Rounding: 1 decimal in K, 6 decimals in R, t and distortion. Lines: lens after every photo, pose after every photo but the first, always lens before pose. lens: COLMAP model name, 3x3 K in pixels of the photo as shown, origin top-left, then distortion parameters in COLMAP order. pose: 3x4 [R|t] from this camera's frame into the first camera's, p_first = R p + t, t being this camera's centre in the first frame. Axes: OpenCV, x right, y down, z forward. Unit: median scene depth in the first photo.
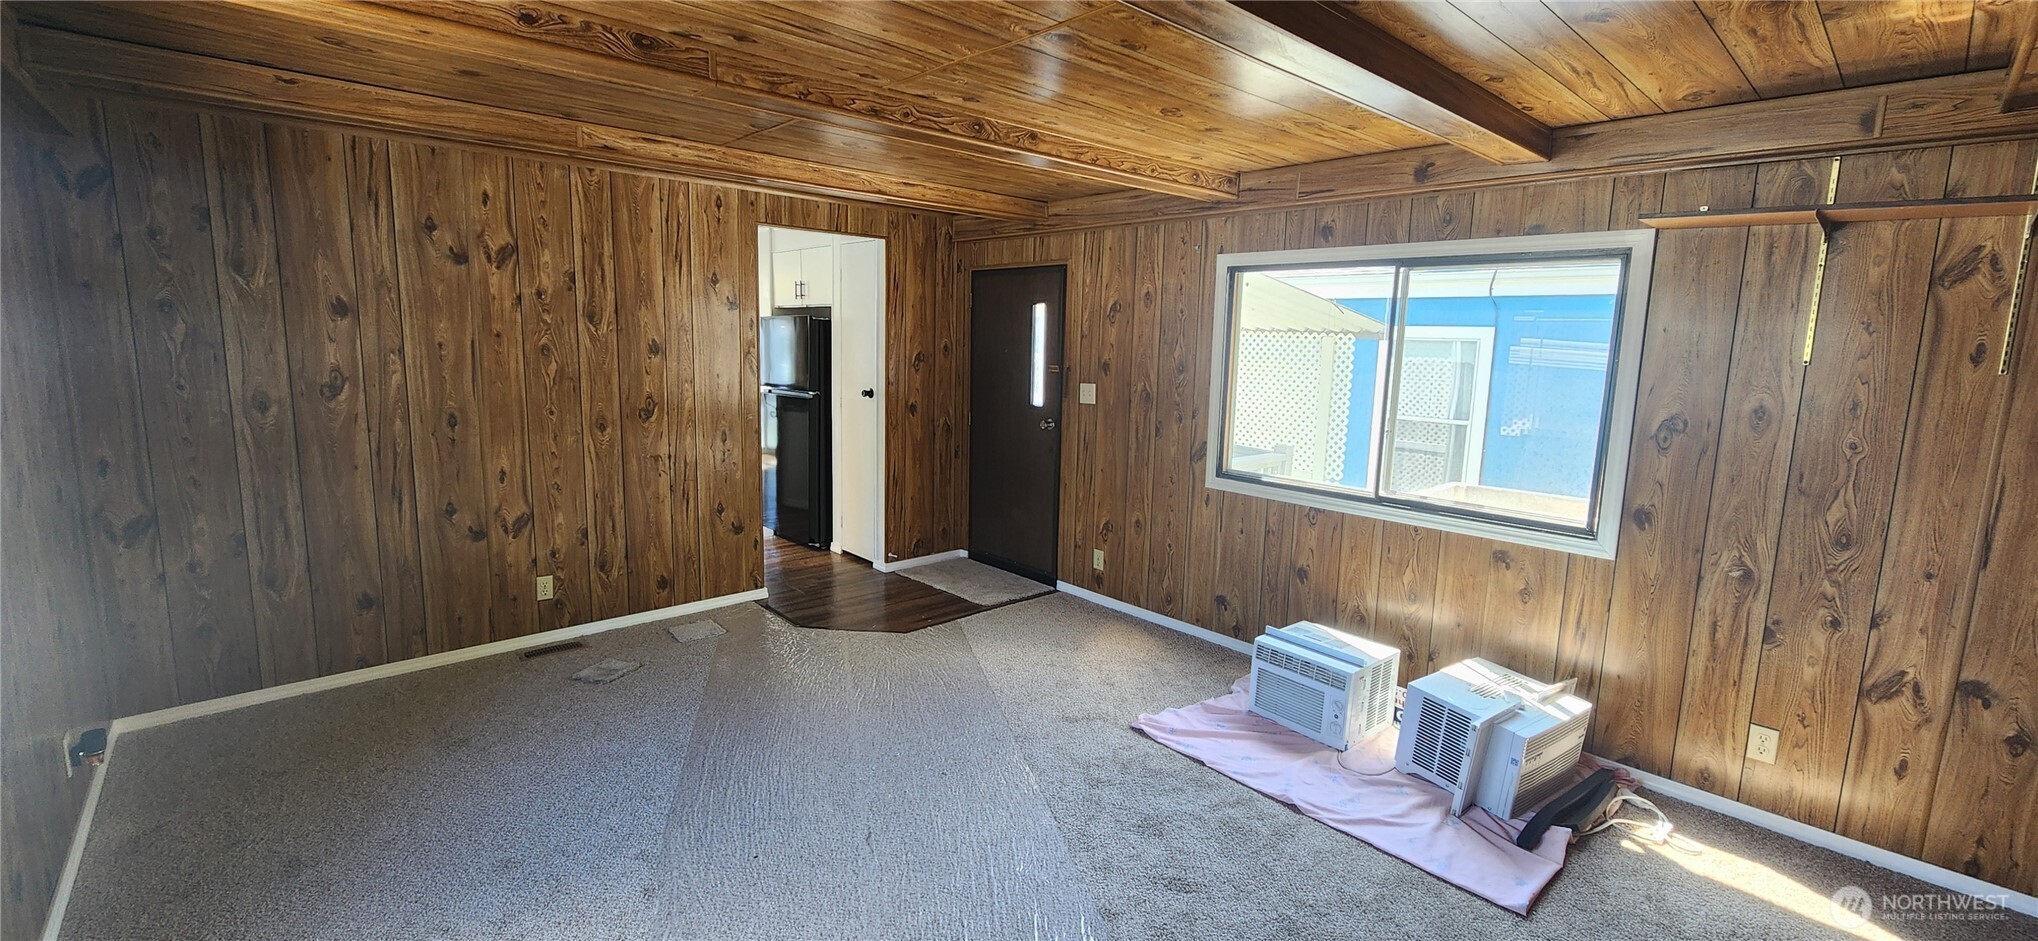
lens RADIAL K [[831.6, 0, 1001.7], [0, 831.6, 461.1], [0, 0, 1]] dist [-0.000599, -0.000019]
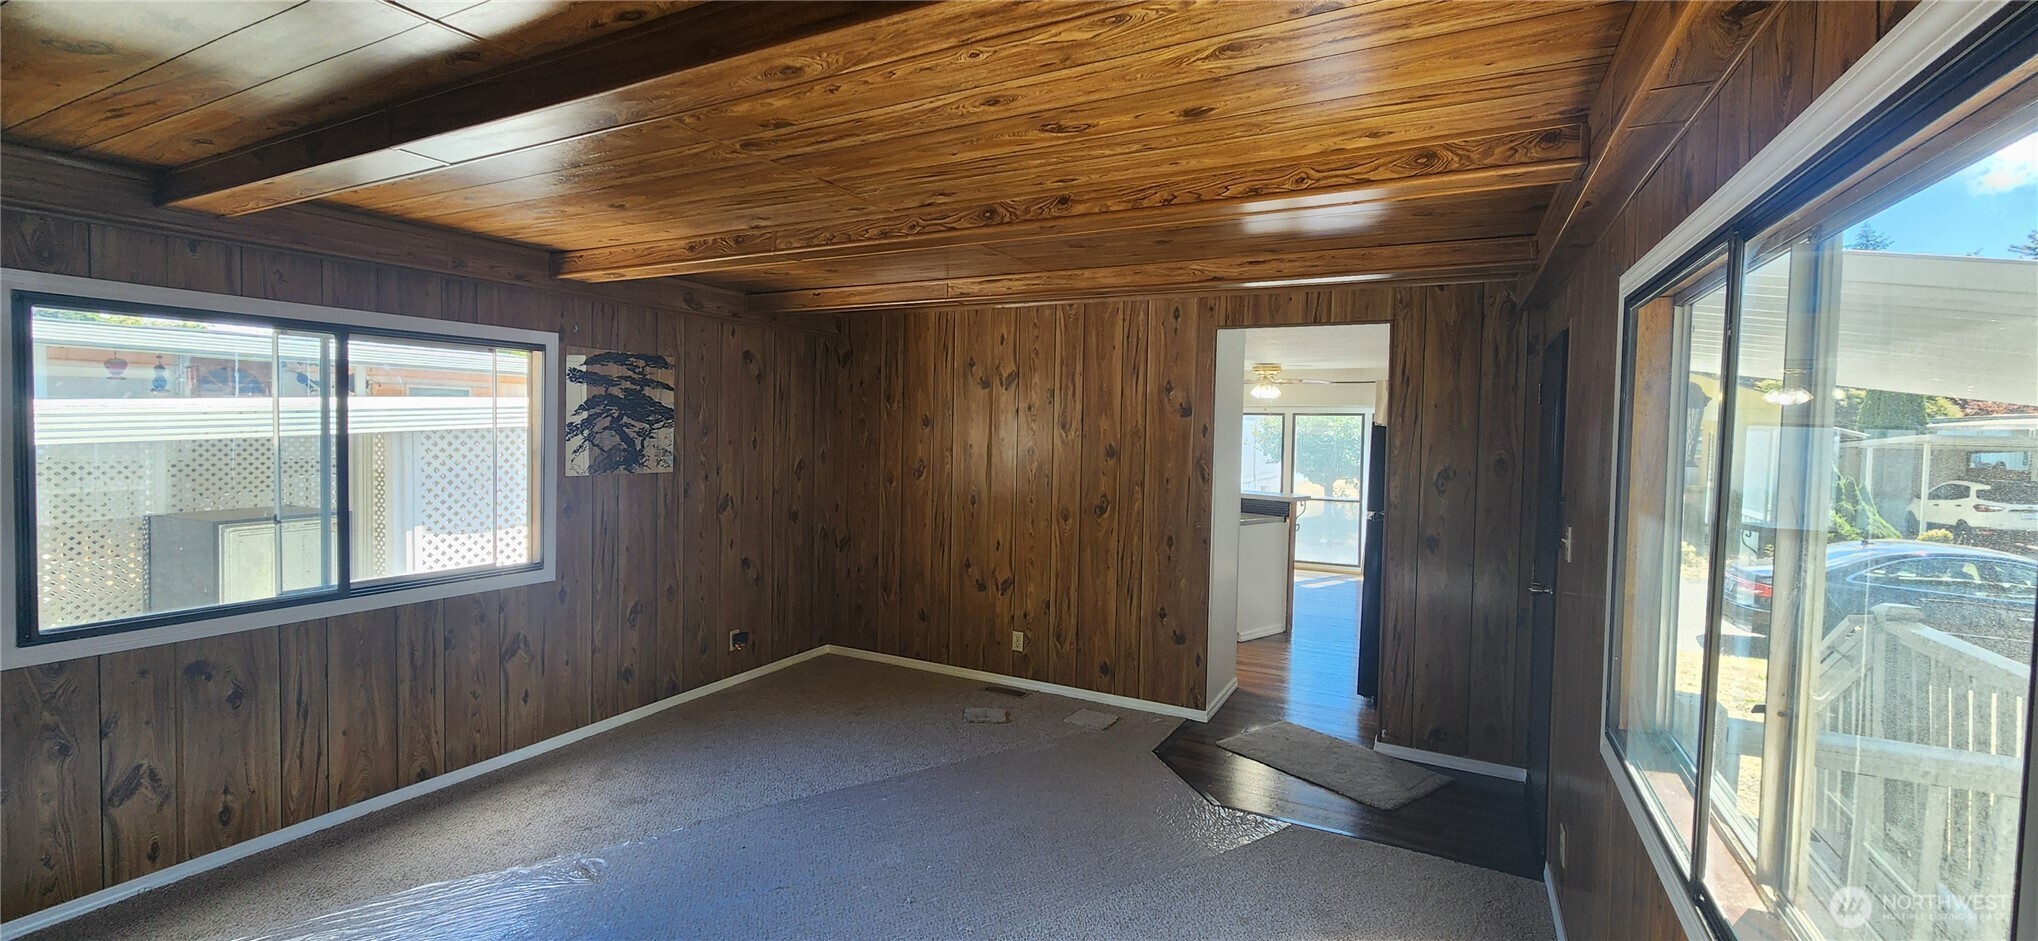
lens RADIAL K [[831.6, 0, 1014.2], [0, 831.6, 460.9], [0, 0, 1]] dist [-0.000599, -0.000019]
pose [[0.346092, 0.023566, -0.937904, 0.601710], [-0.153946, 0.987561, -0.031993, -0.072140], [0.925484, 0.155459, 0.345415, 0.522396]]
